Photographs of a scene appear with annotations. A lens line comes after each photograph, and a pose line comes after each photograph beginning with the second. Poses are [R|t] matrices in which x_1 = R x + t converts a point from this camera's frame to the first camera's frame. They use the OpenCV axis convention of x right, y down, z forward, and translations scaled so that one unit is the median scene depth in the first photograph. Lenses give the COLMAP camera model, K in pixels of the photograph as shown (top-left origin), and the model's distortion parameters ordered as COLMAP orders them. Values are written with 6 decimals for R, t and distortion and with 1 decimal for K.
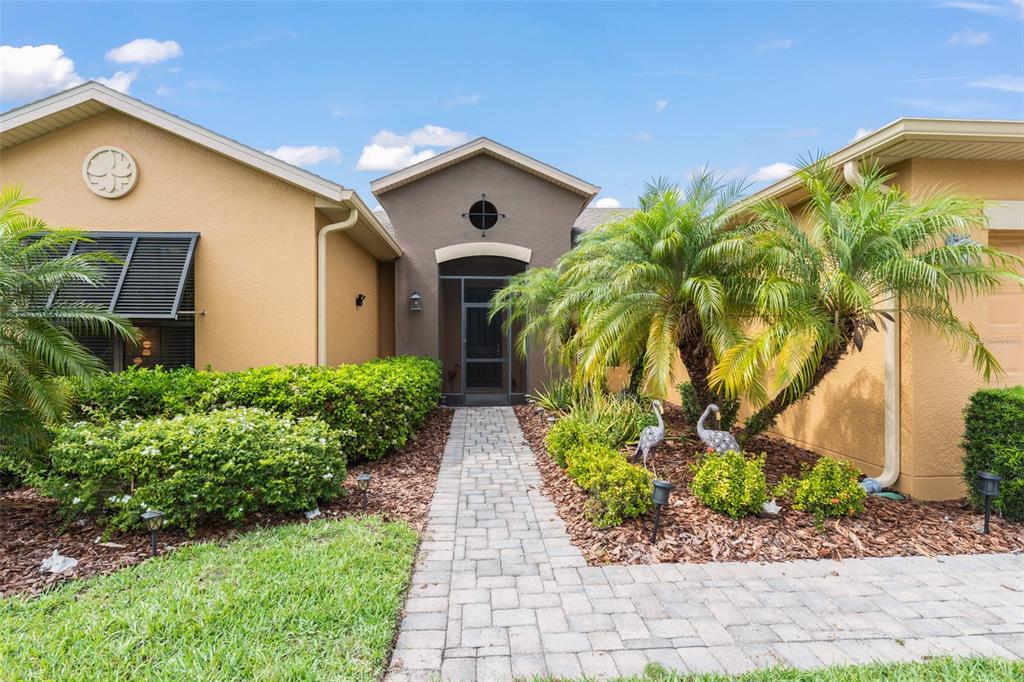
lens RADIAL K [[532.1, 0, 511.0], [0, 532.1, 338.5], [0, 0, 1]] dist [-0.003325, -0.000363]
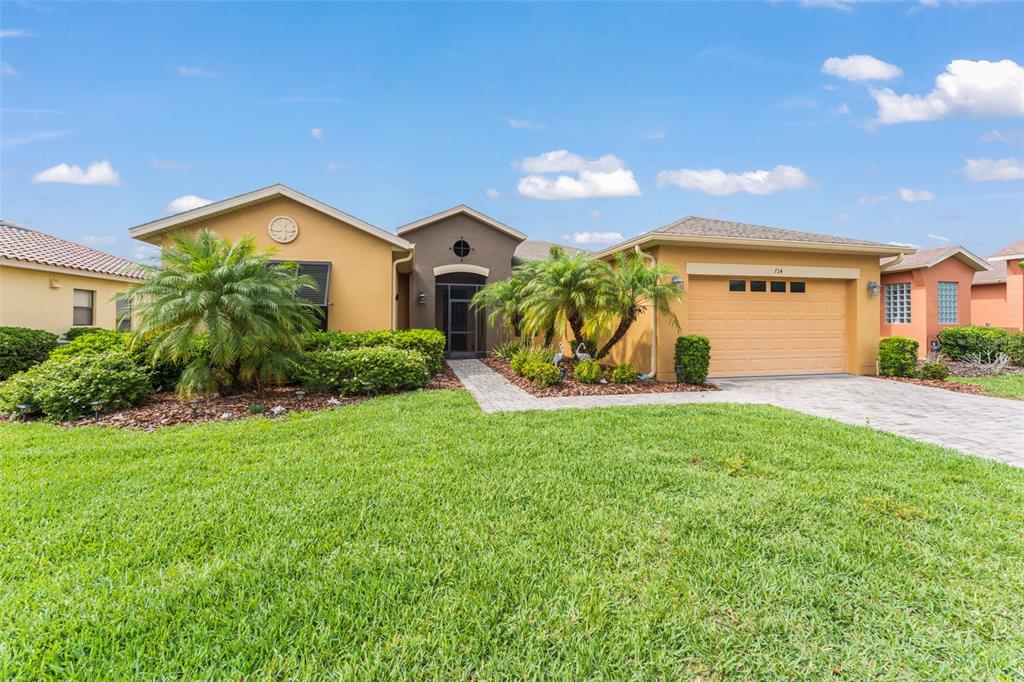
lens RADIAL K [[405.8, 0, 511.1], [0, 405.8, 335.3], [0, 0, 1]] dist [0.002034, -0.000167]
pose [[0.987206, -0.001427, 0.159443, -0.235411], [-0.002494, 0.999699, 0.024388, 0.039406], [-0.159430, -0.024473, 0.986906, -0.763900]]
